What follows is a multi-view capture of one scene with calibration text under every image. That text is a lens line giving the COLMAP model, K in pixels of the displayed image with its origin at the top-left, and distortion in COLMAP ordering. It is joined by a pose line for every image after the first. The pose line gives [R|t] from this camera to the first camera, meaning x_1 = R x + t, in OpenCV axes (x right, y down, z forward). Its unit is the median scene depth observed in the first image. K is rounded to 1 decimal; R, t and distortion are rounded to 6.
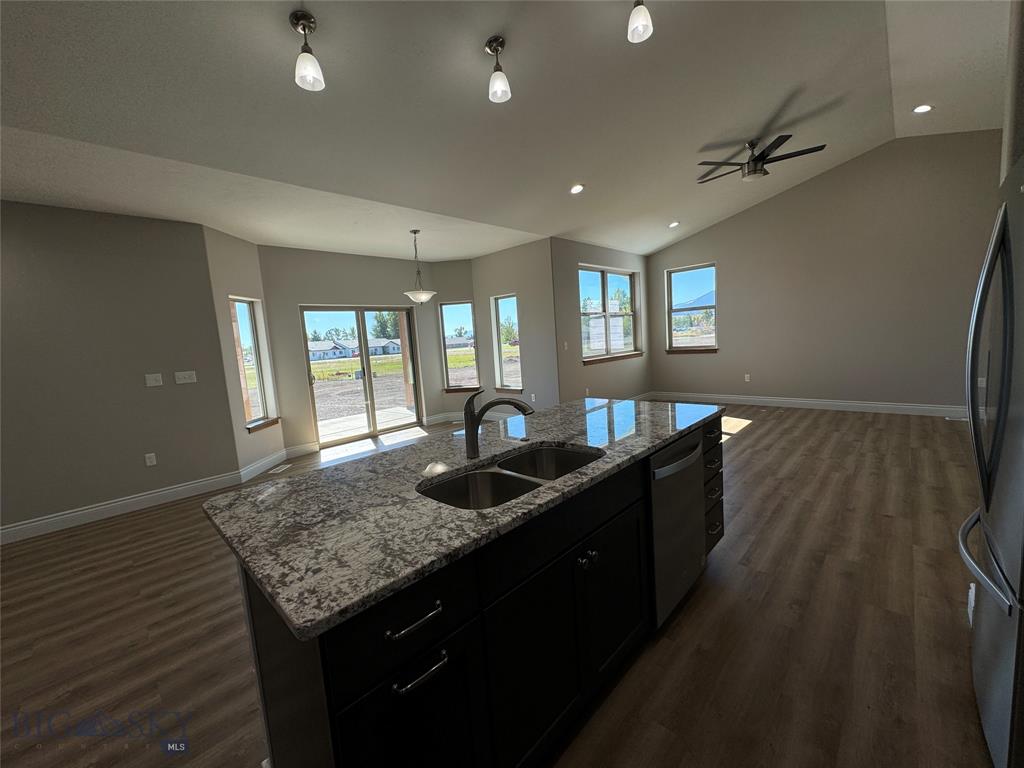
lens RADIAL K [[405.7, 0, 512.0], [0, 405.7, 384.0], [0, 0, 1]] dist [-0.002441, 0.000357]
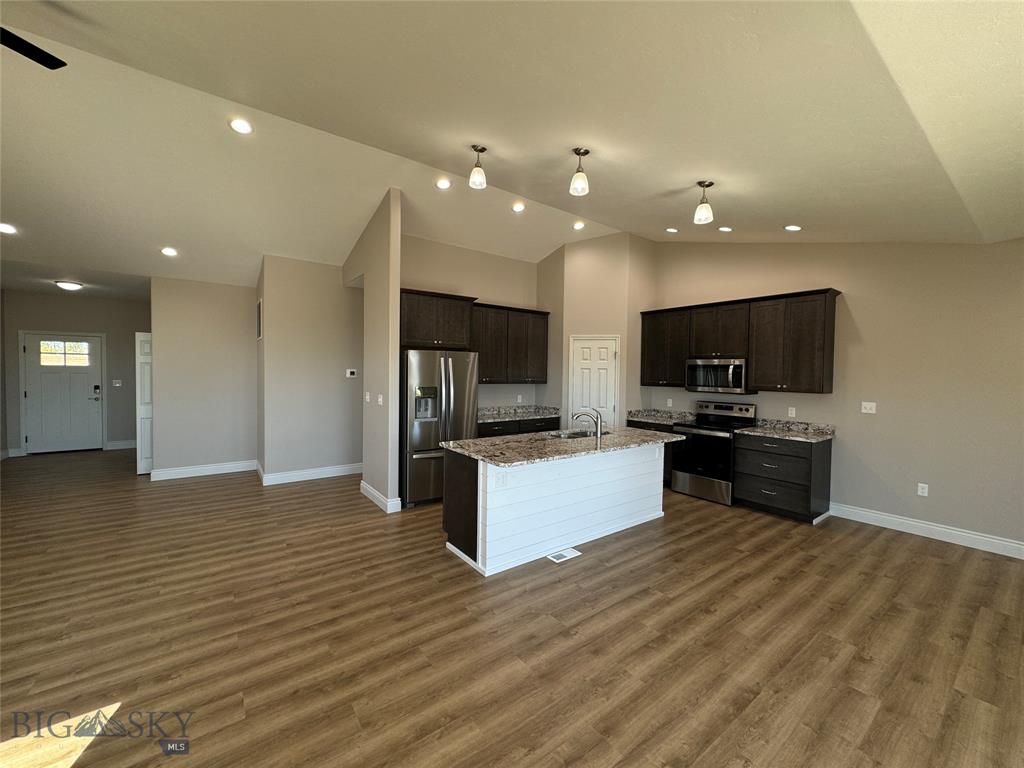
lens RADIAL K [[405.7, 0, 512.0], [0, 405.7, 384.0], [0, 0, 1]] dist [-0.002441, 0.000357]
pose [[-0.985263, 0.049676, 0.163675, -0.001038], [0.071466, 0.988928, 0.130058, -0.350322], [-0.155402, 0.139838, -0.977904, 2.485687]]
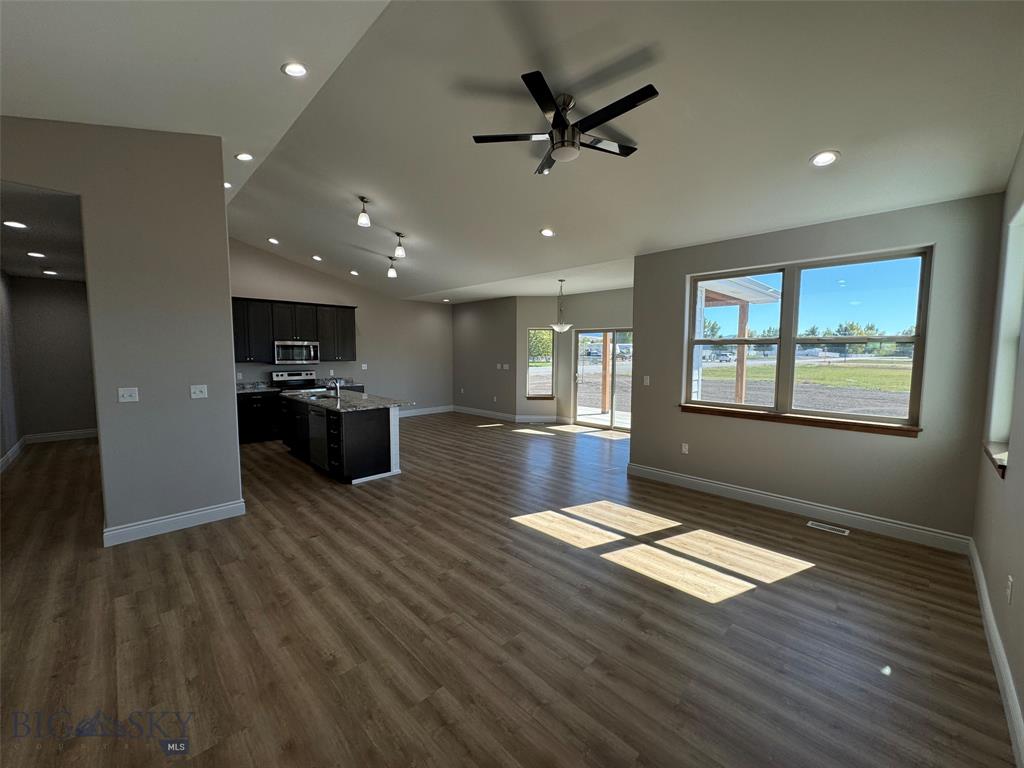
lens RADIAL K [[405.7, 0, 512.0], [0, 405.7, 384.0], [0, 0, 1]] dist [-0.002441, 0.000357]
pose [[-0.019902, 0.150215, -0.988453, 2.488502], [-0.115303, 0.981707, 0.151511, -0.468841], [0.993131, 0.116987, -0.002218, 1.859576]]
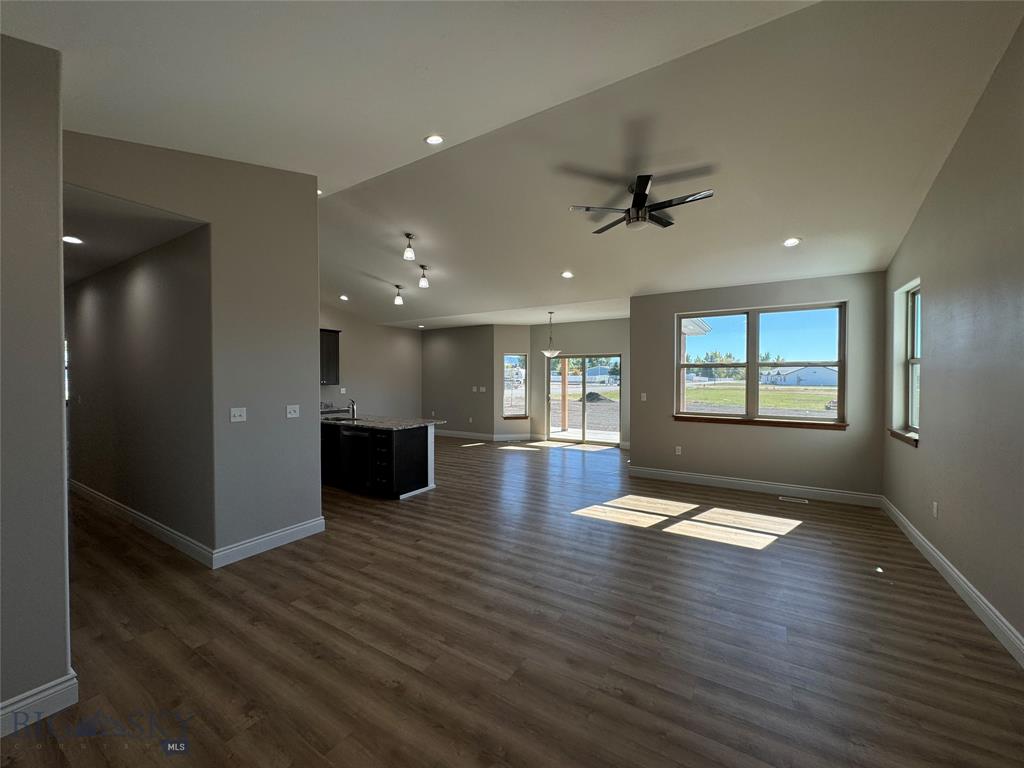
lens RADIAL K [[405.7, 0, 512.0], [0, 405.7, 384.0], [0, 0, 1]] dist [-0.002441, 0.000357]
pose [[0.211033, 0.086886, -0.973610, 2.729636], [-0.125096, 0.990252, 0.061257, -0.380844], [0.969441, 0.108867, 0.219845, 1.138658]]
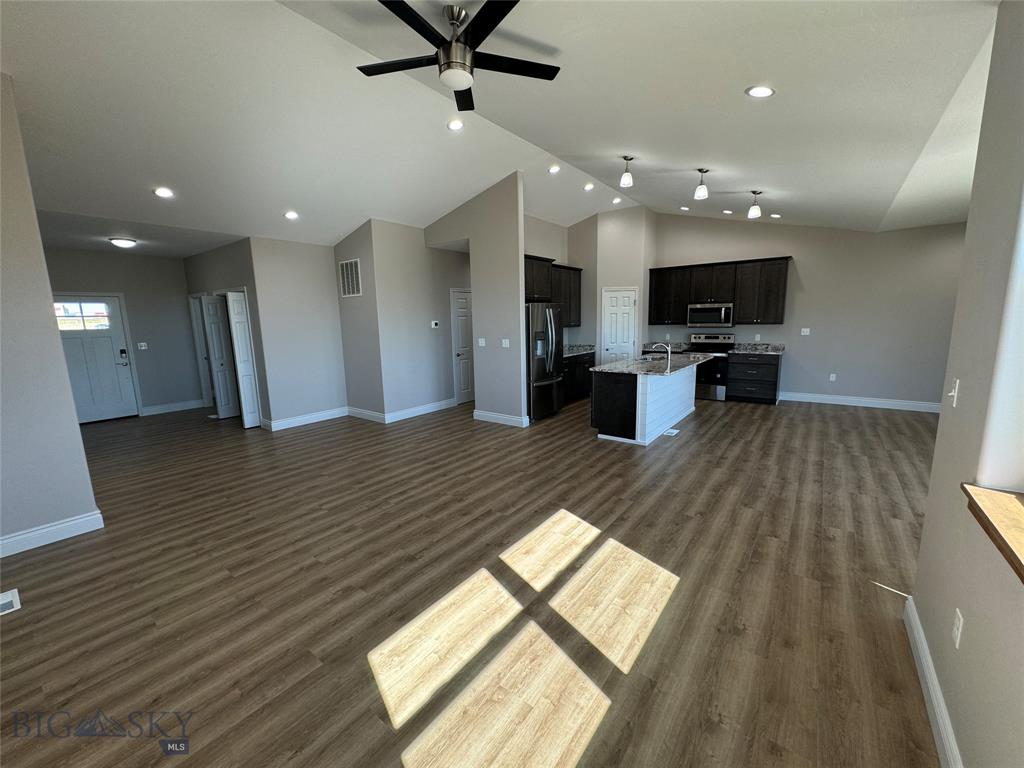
lens RADIAL K [[405.7, 0, 512.0], [0, 405.7, 384.0], [0, 0, 1]] dist [-0.002441, 0.000357]
pose [[-0.989144, 0.108758, -0.098821, 1.202326], [0.077622, 0.957710, 0.277067, -0.518412], [0.124775, 0.266389, -0.955755, 3.154555]]
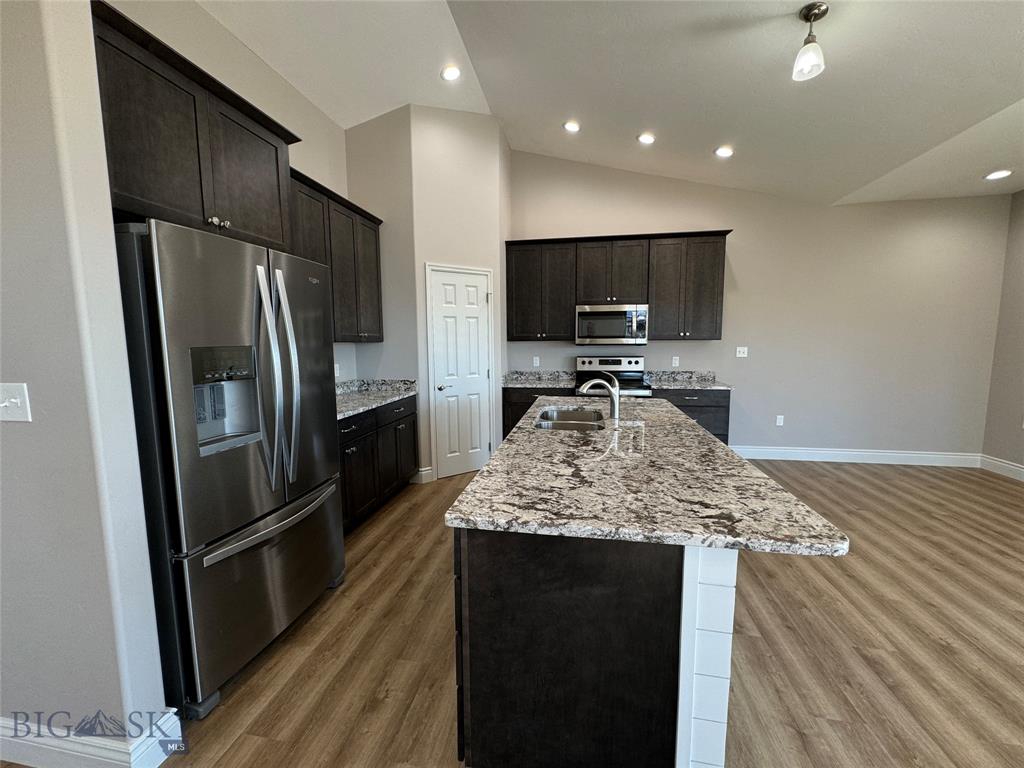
lens RADIAL K [[405.7, 0, 512.0], [0, 405.7, 384.0], [0, 0, 1]] dist [-0.002441, 0.000357]
pose [[-0.826300, 0.135384, -0.546717, 0.717412], [0.001828, 0.971321, 0.237766, -0.205831], [0.563228, 0.195466, -0.802850, 1.424165]]
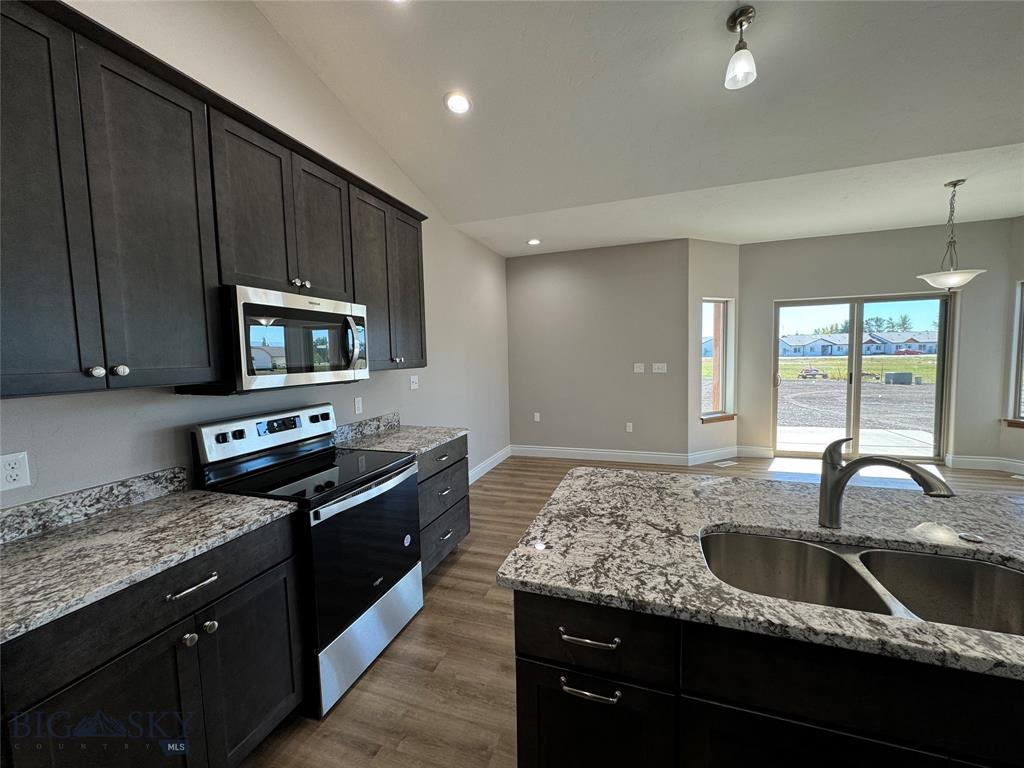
lens RADIAL K [[405.7, 0, 512.0], [0, 405.7, 384.0], [0, 0, 1]] dist [-0.002441, 0.000357]
pose [[0.420917, 0.124779, -0.898476, 0.206540], [-0.105072, 0.990533, 0.088339, -0.052922], [0.900993, 0.057221, 0.430043, 0.129272]]
